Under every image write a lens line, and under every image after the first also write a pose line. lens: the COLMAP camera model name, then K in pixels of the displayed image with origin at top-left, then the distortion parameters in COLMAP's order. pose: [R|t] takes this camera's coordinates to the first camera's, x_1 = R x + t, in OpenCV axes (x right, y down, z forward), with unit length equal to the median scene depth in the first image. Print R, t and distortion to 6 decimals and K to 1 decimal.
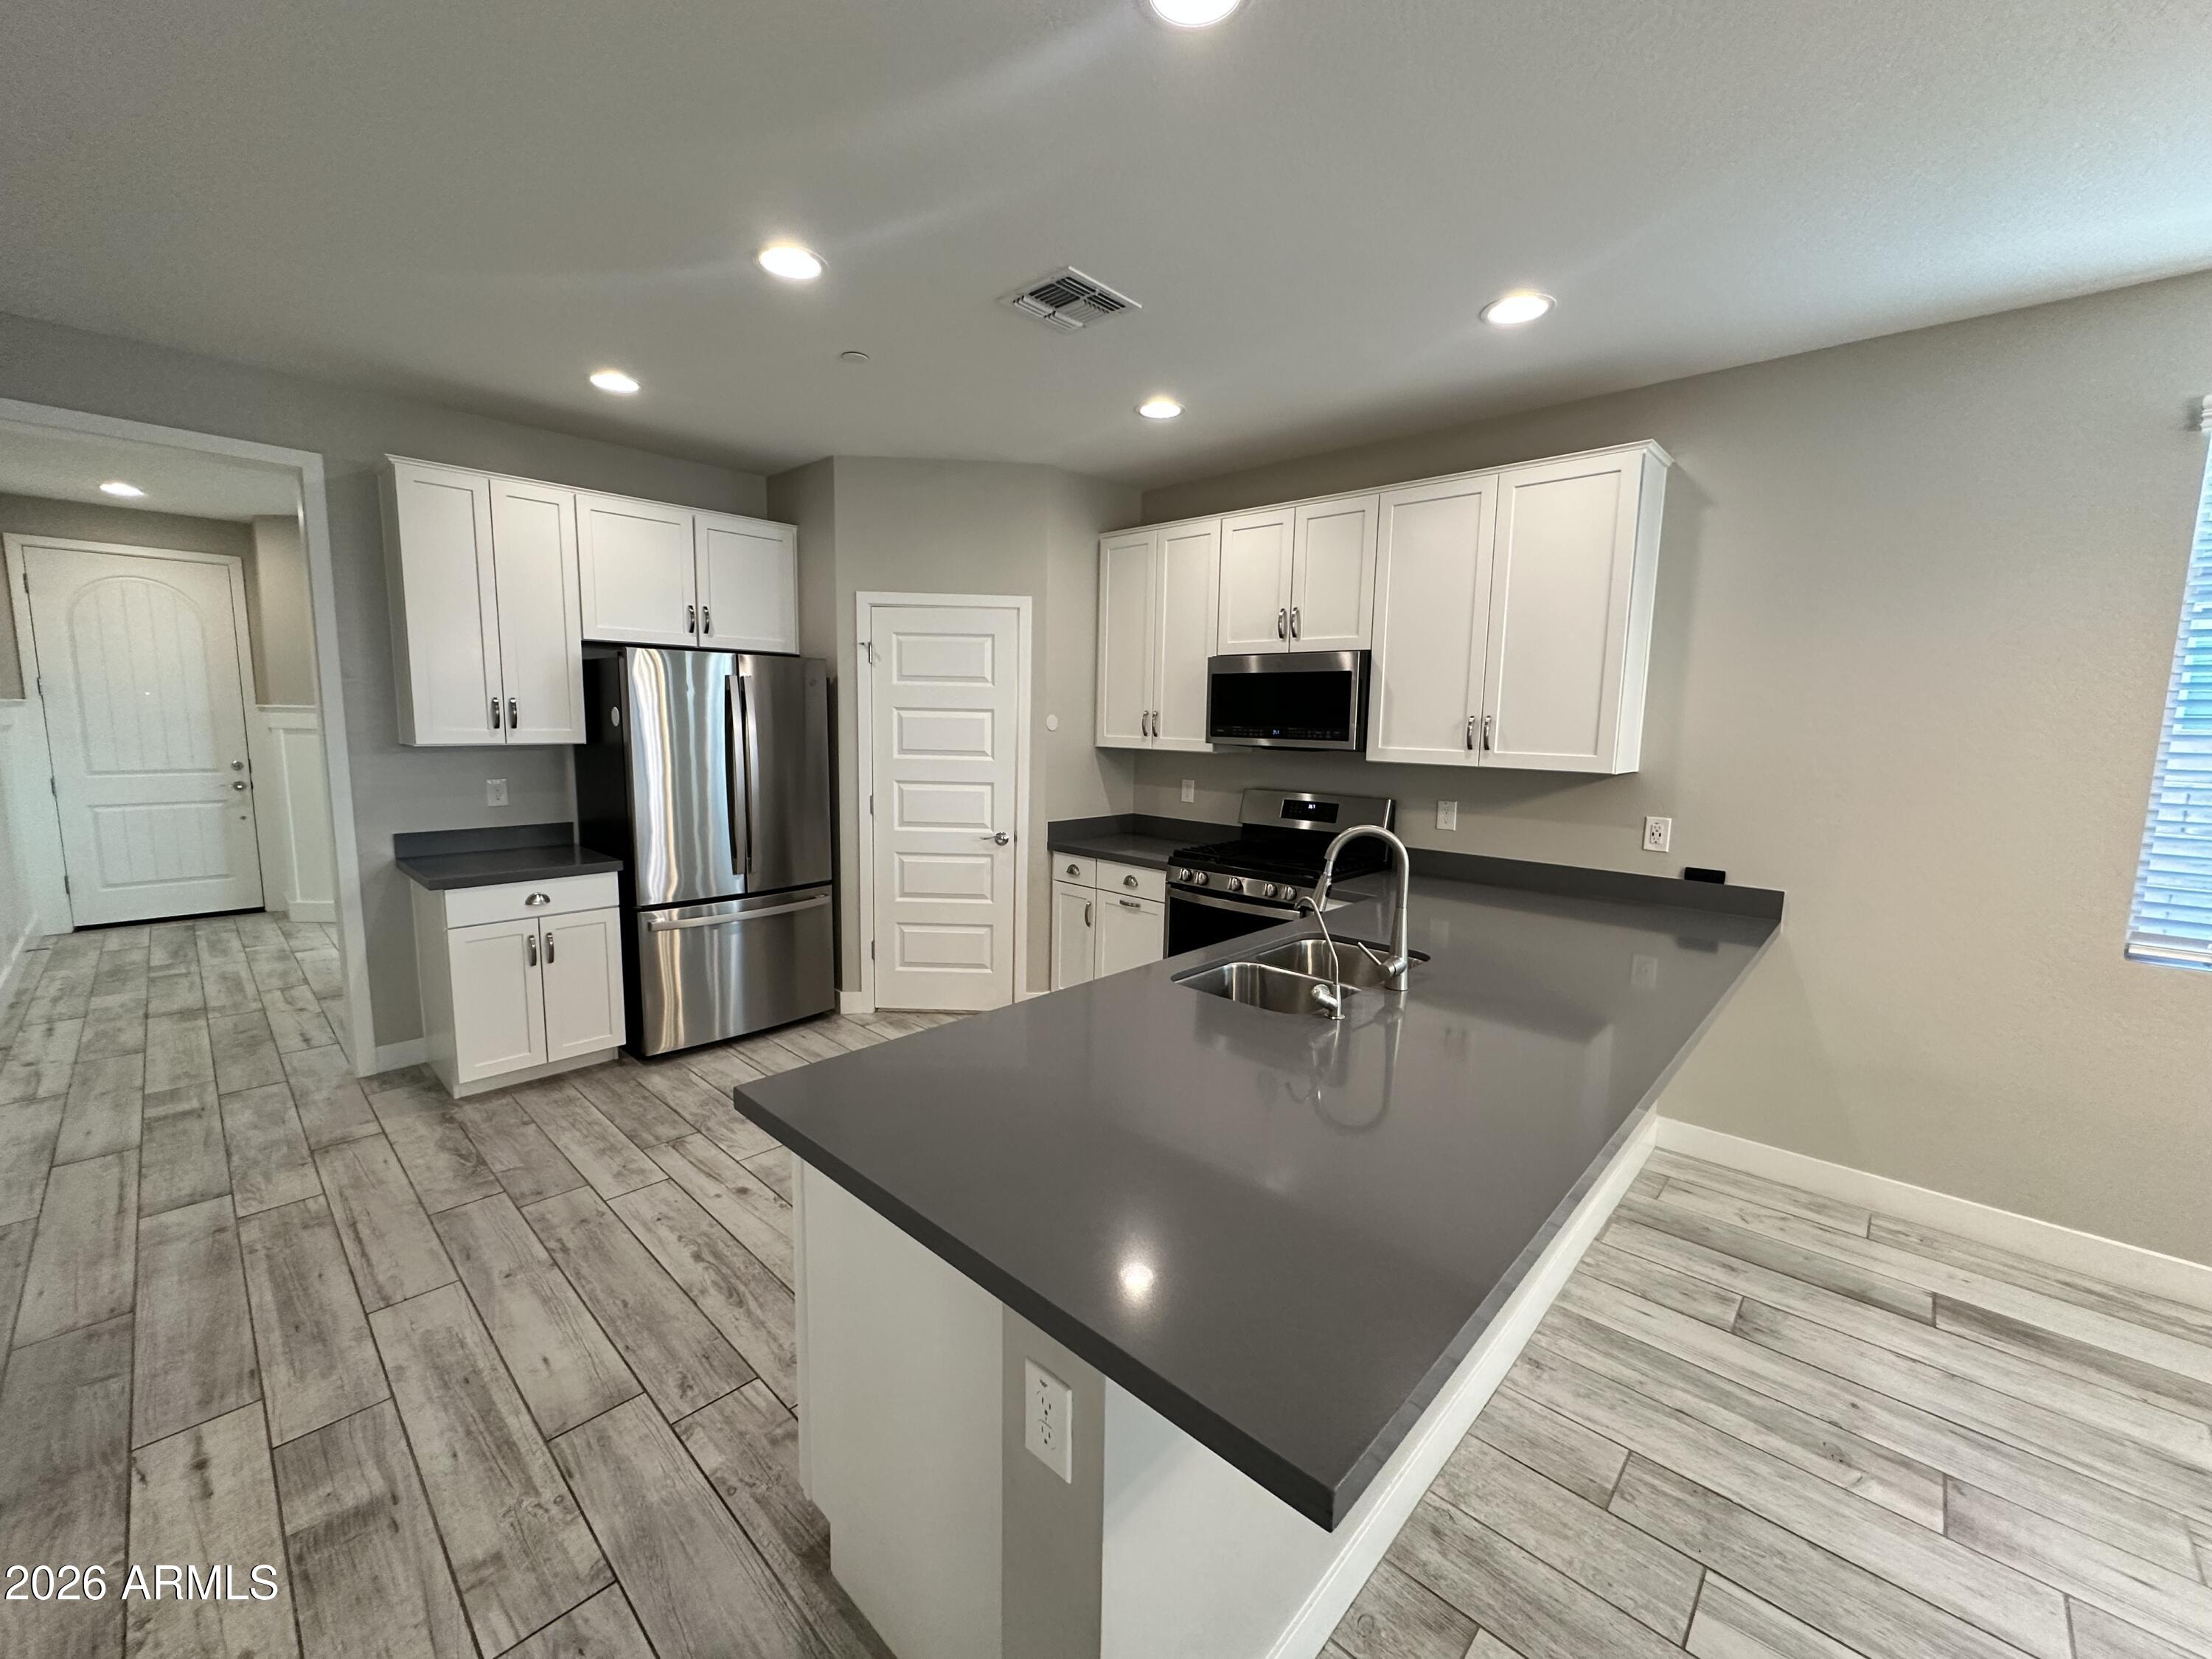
lens RADIAL K [[882.9, 0, 1104.2], [0, 882.9, 828.6], [0, 0, 1]] dist [-0.005229, 0.001535]
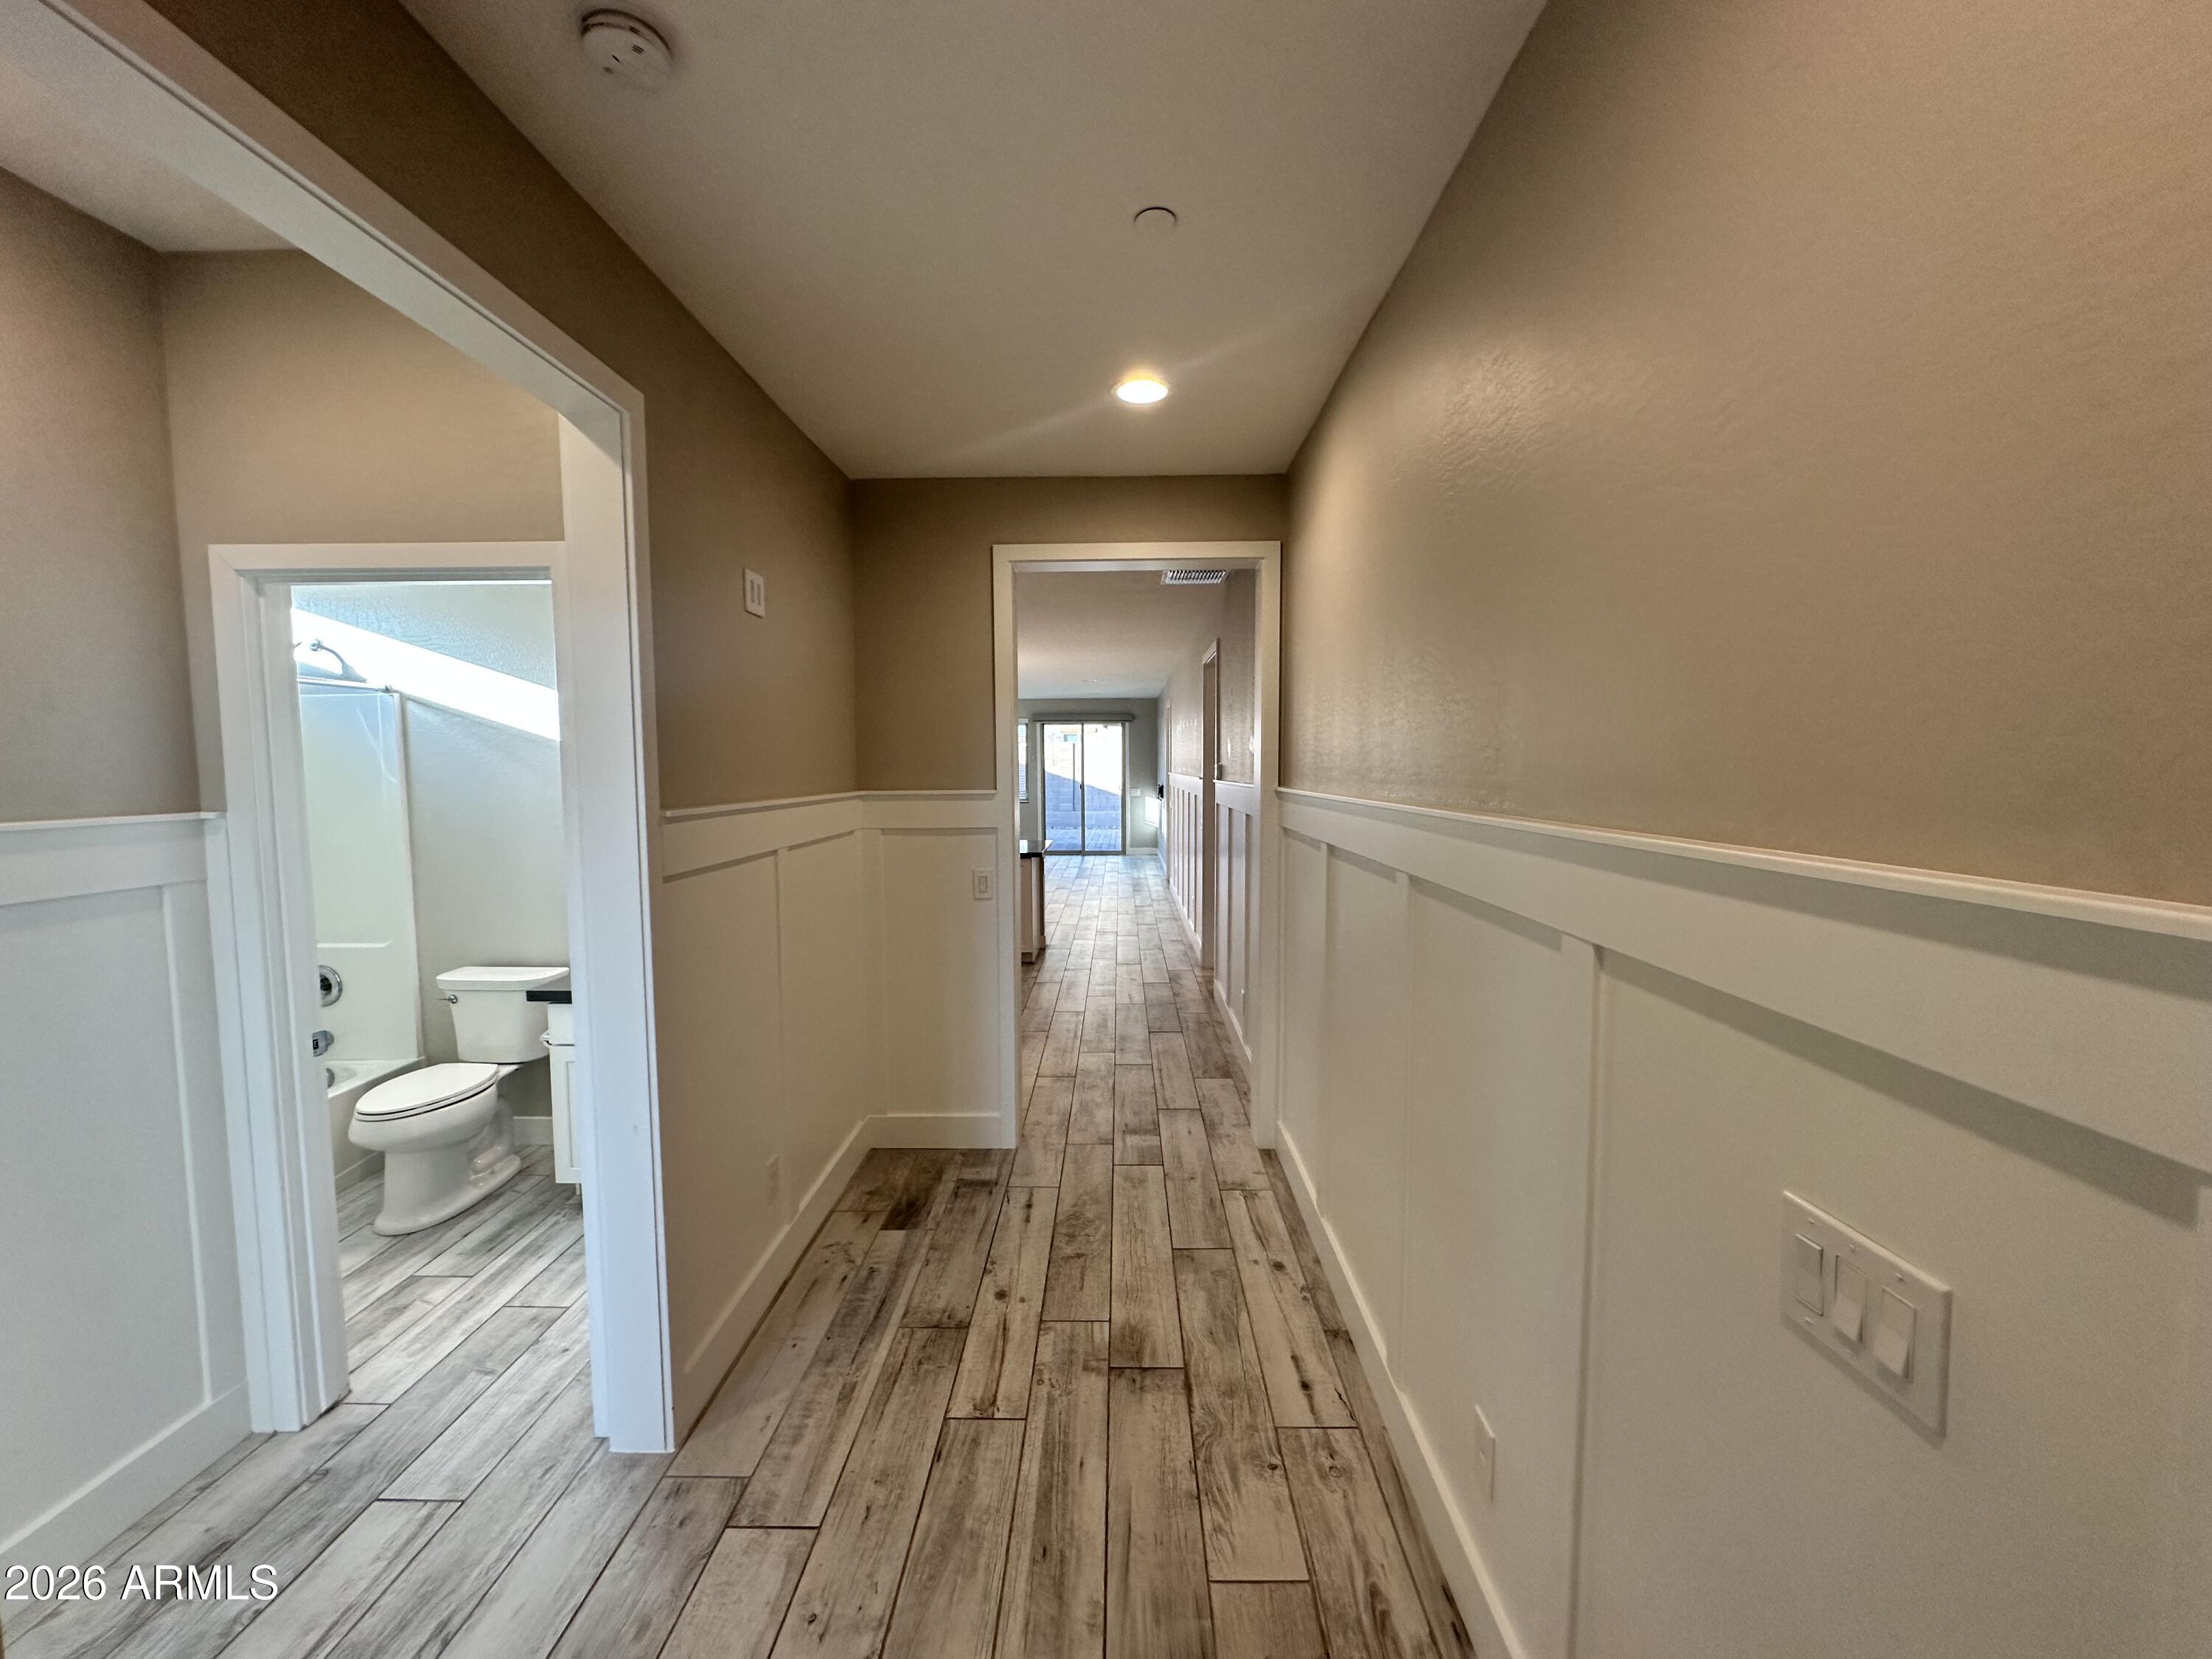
lens RADIAL K [[882.9, 0, 1104.2], [0, 882.9, 828.6], [0, 0, 1]] dist [-0.005229, 0.001535]
pose [[-0.672451, -0.071386, 0.736691, -2.539365], [0.085336, 0.981222, 0.172976, -0.378522], [-0.735205, 0.179184, -0.653733, 2.362809]]
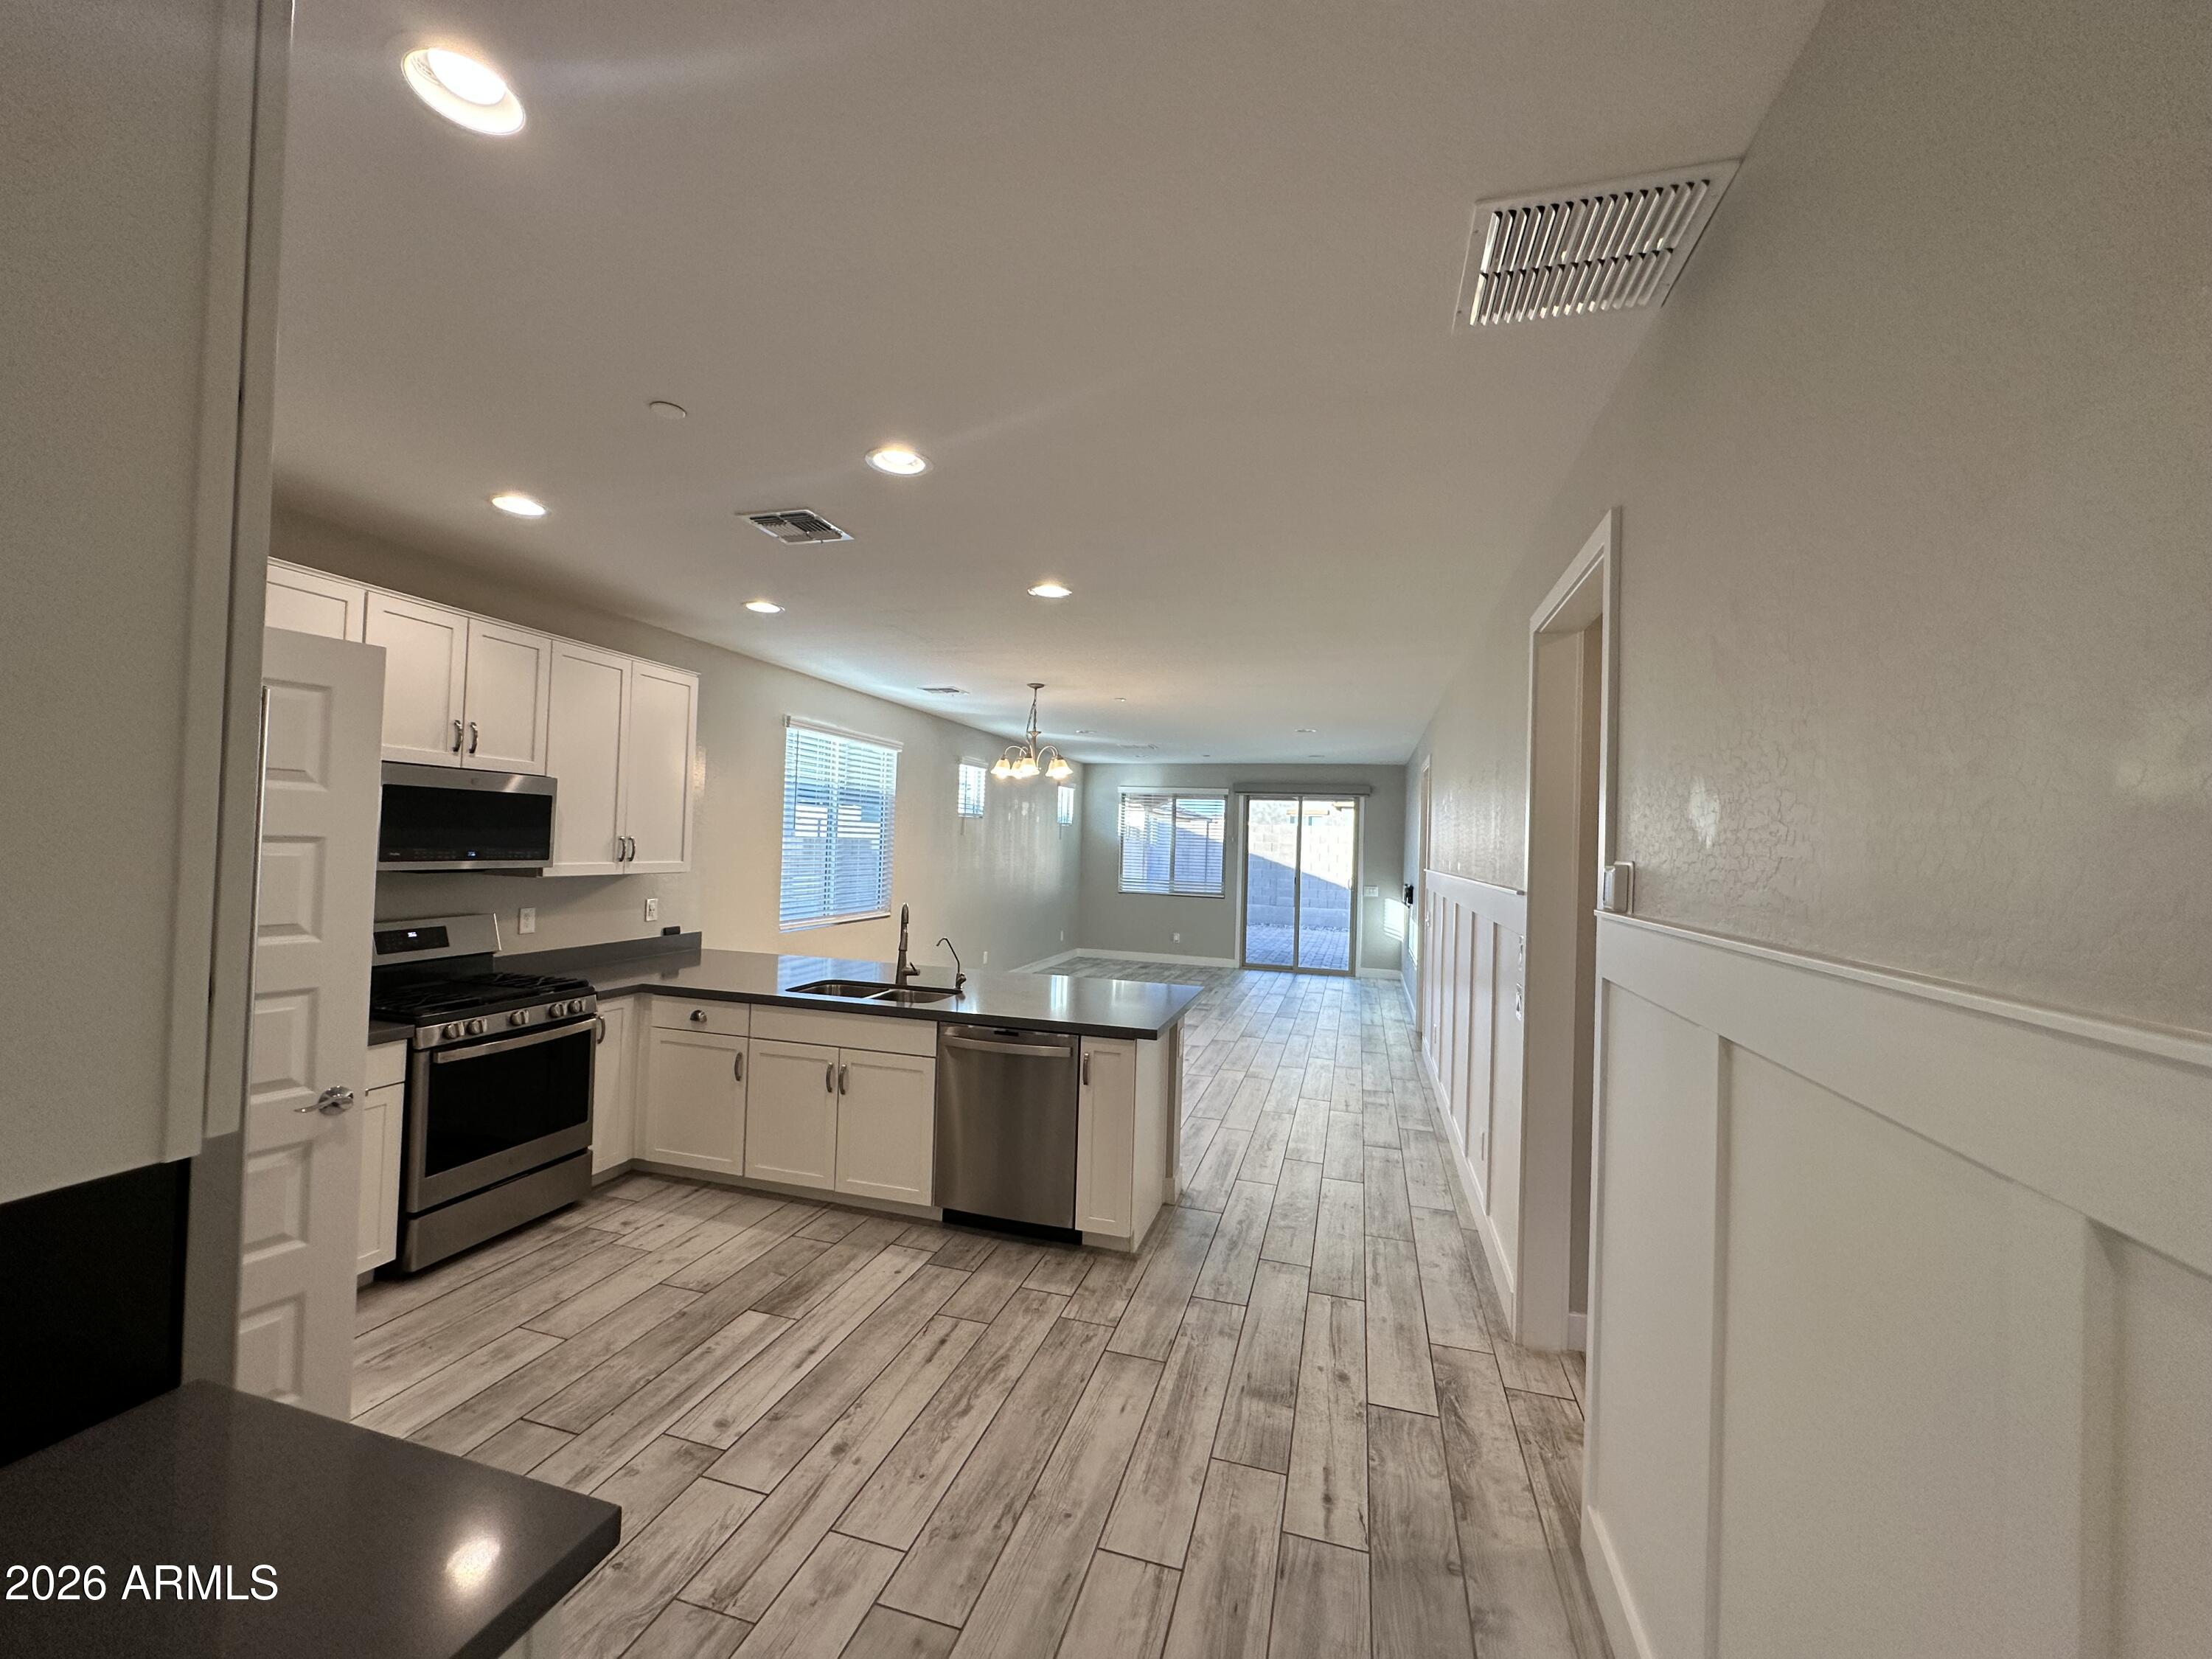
lens RADIAL K [[882.9, 0, 1104.2], [0, 882.9, 828.6], [0, 0, 1]] dist [-0.005229, 0.001535]
pose [[-0.456235, -0.020170, 0.889631, -1.457597], [0.073236, 0.995500, 0.060128, -0.223815], [-0.886840, 0.092585, -0.452705, 1.299088]]
